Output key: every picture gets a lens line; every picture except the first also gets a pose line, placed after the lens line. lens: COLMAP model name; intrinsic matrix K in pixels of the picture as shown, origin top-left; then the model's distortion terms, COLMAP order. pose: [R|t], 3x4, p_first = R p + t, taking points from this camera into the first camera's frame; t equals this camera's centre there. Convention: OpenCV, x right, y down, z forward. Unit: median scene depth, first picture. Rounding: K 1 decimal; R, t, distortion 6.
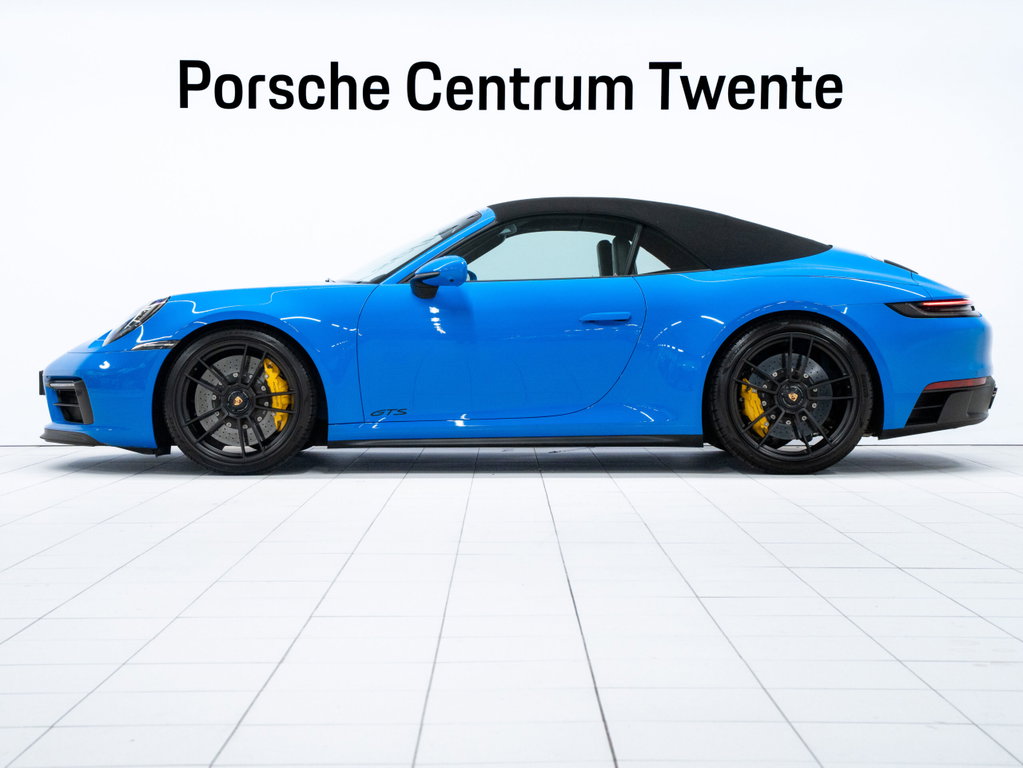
lens RADIAL K [[1850.3, 0, 511.5], [0, 1850.3, 384.0], [0, 0, 1]] dist [0.145690, 0.009299]
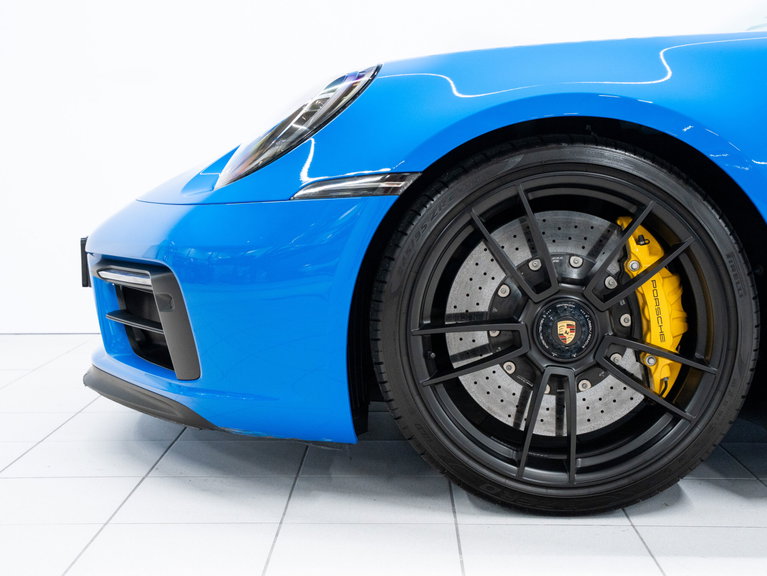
lens RADIAL K [[1049.8, 0, 383.5], [0, 1049.8, 288.0], [0, 0, 1]] dist [0.332016, 0.006214]
pose [[0.999413, 0.002909, -0.034131, -0.151063], [-0.000100, 0.996630, 0.082030, -0.015186], [0.034254, -0.081978, 0.996045, 0.661307]]
